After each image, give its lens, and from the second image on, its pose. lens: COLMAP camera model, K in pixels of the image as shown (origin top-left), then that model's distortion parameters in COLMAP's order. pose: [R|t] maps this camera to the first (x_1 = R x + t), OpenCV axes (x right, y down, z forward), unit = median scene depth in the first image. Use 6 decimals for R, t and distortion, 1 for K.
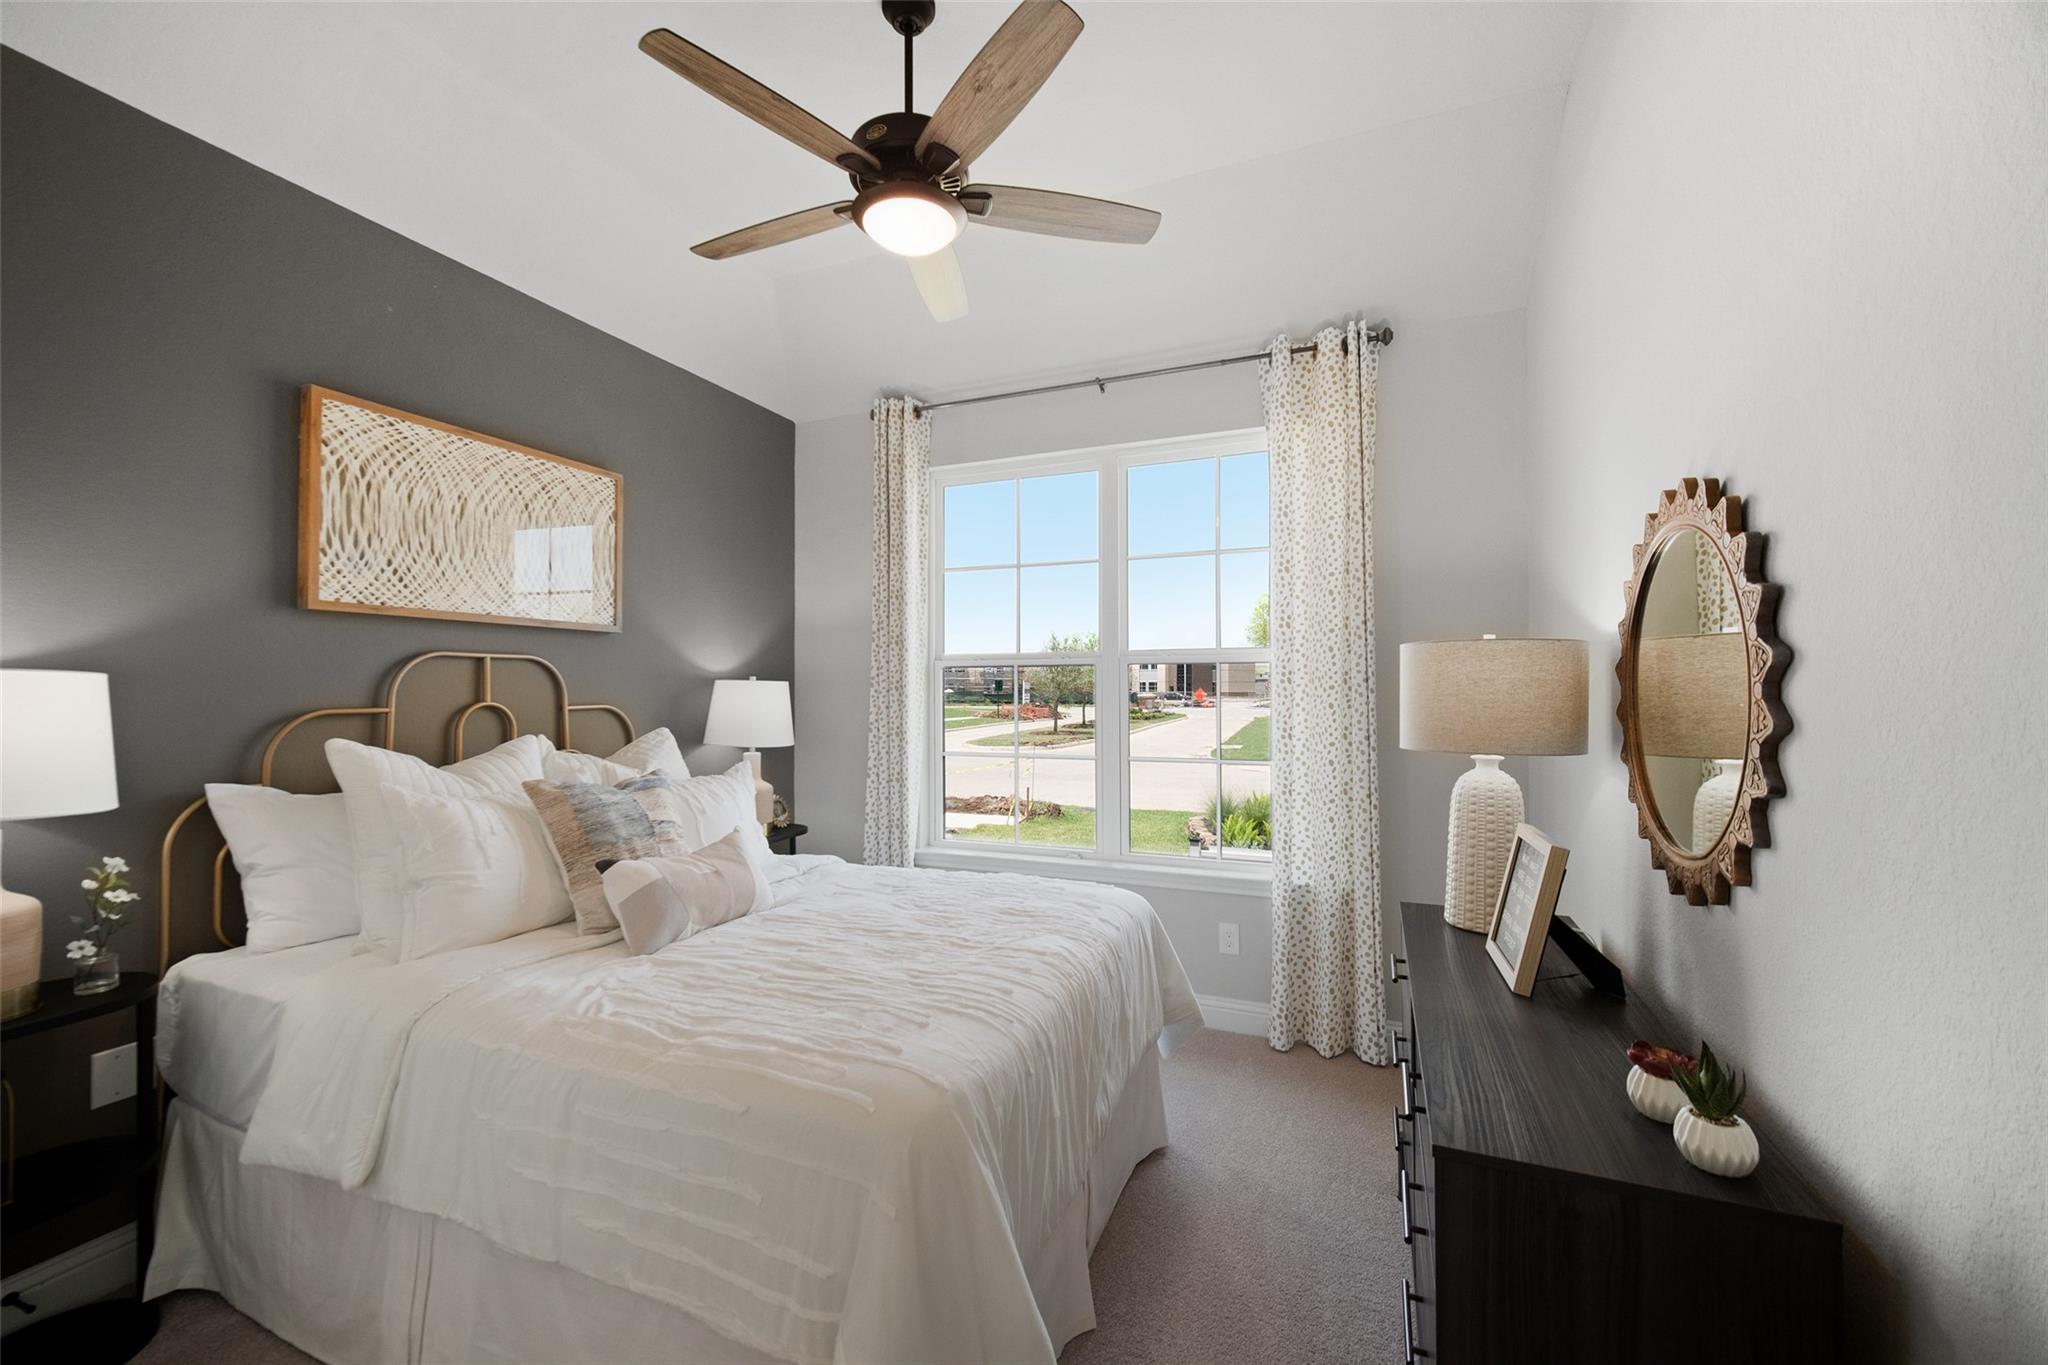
lens RADIAL K [[809.1, 0, 1023.0], [0, 809.1, 686.0], [0, 0, 1]] dist [-0.001235, 0.000051]
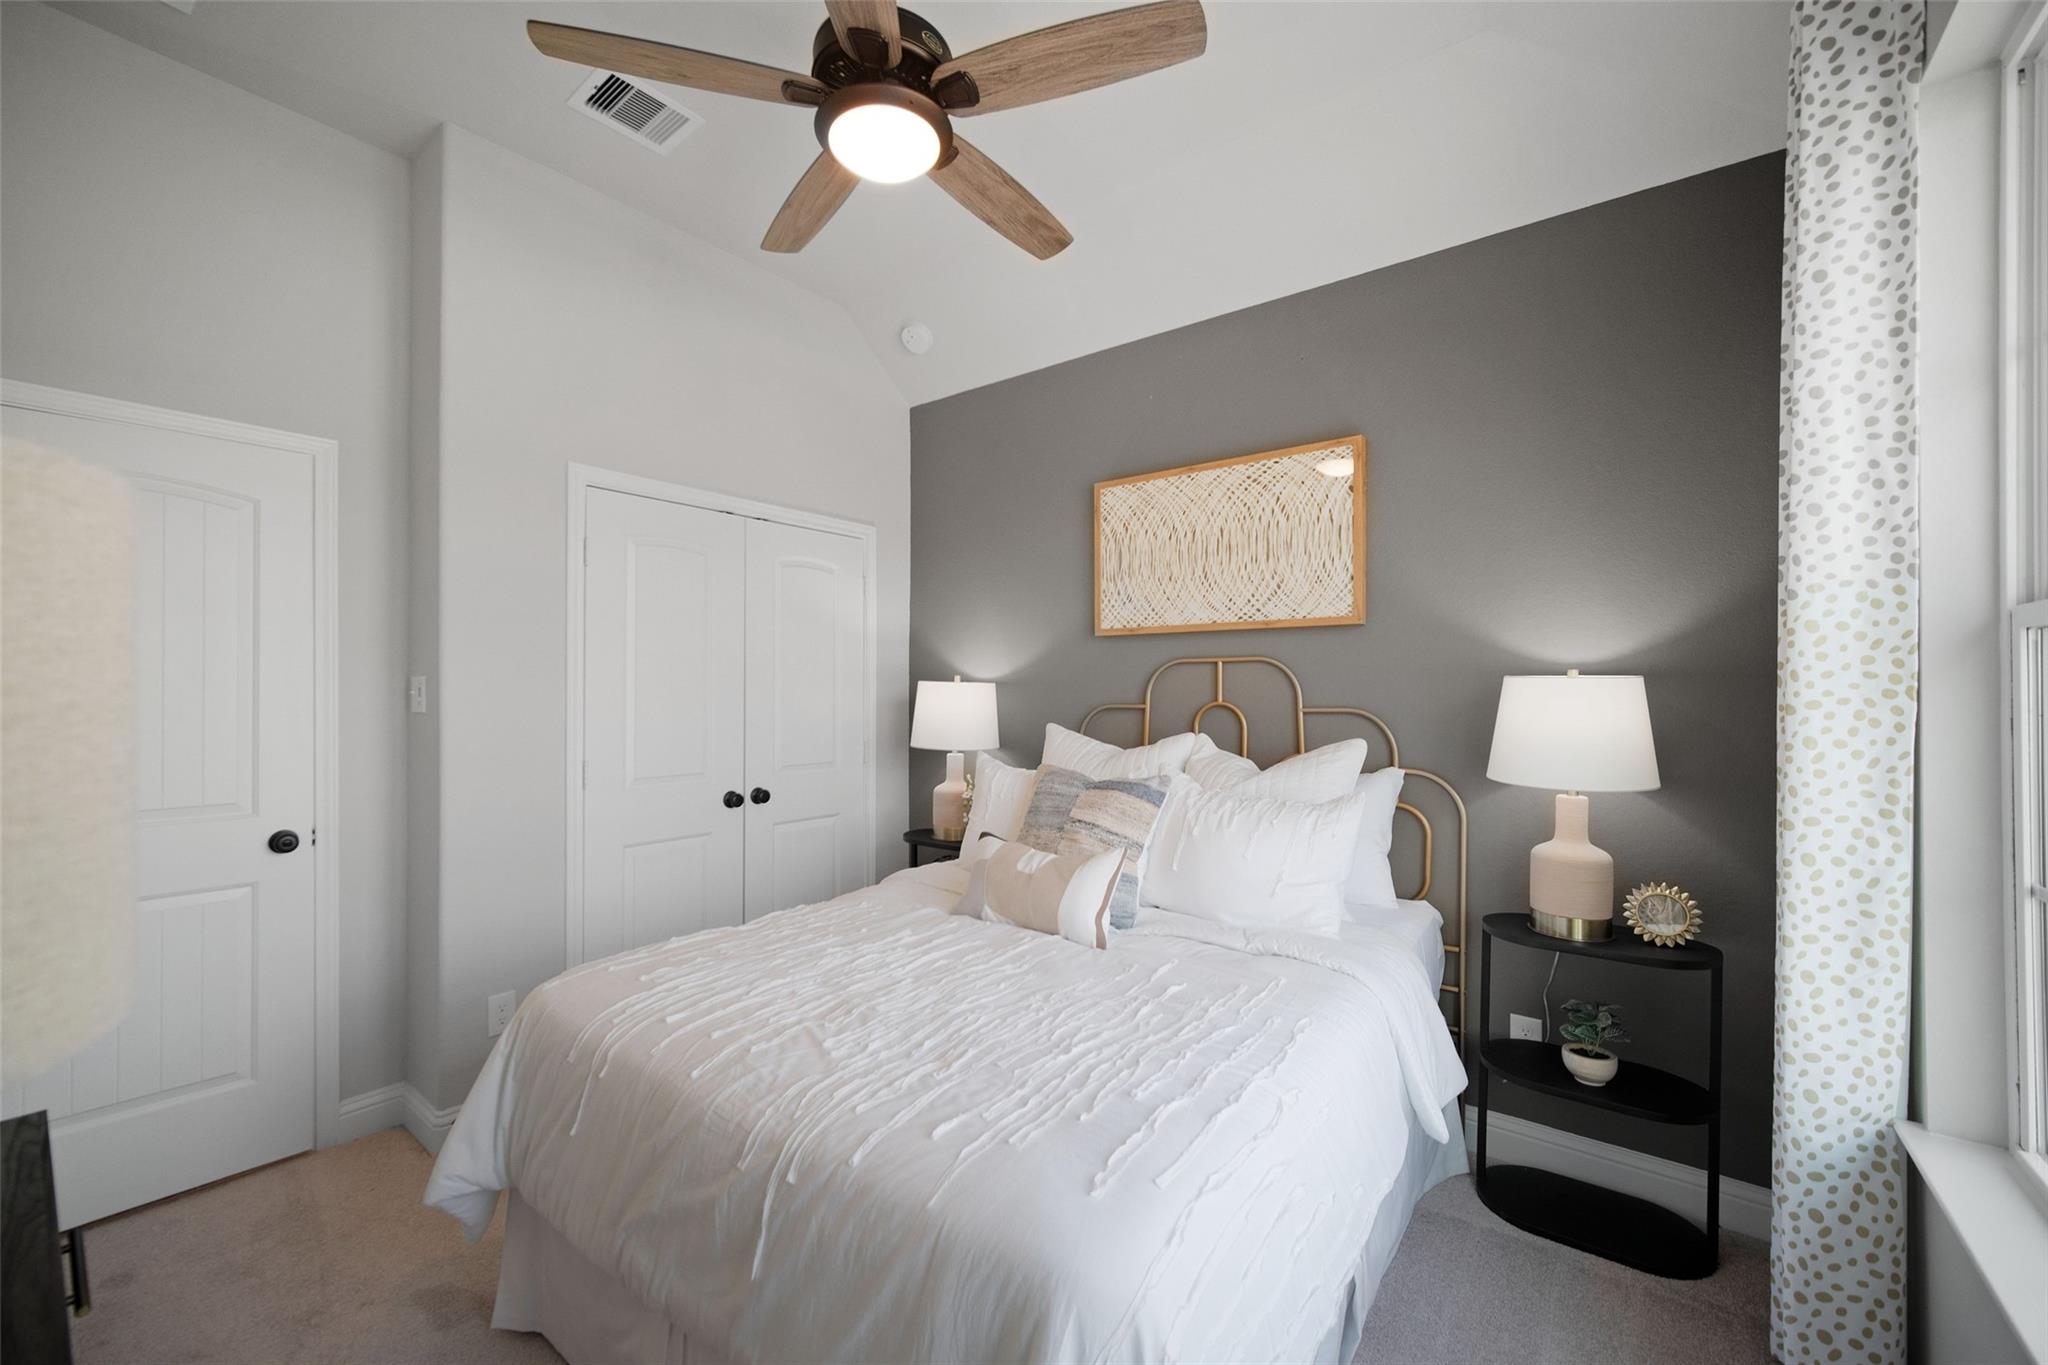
lens RADIAL K [[809.1, 0, 1020.1], [0, 809.1, 684.0], [0, 0, 1]] dist [-0.001235, 0.000051]
pose [[-0.250903, -0.003074, -0.968007, 0.519534], [0.007560, 0.999958, -0.005135, -0.000382], [0.967983, -0.008606, -0.250869, 1.102033]]
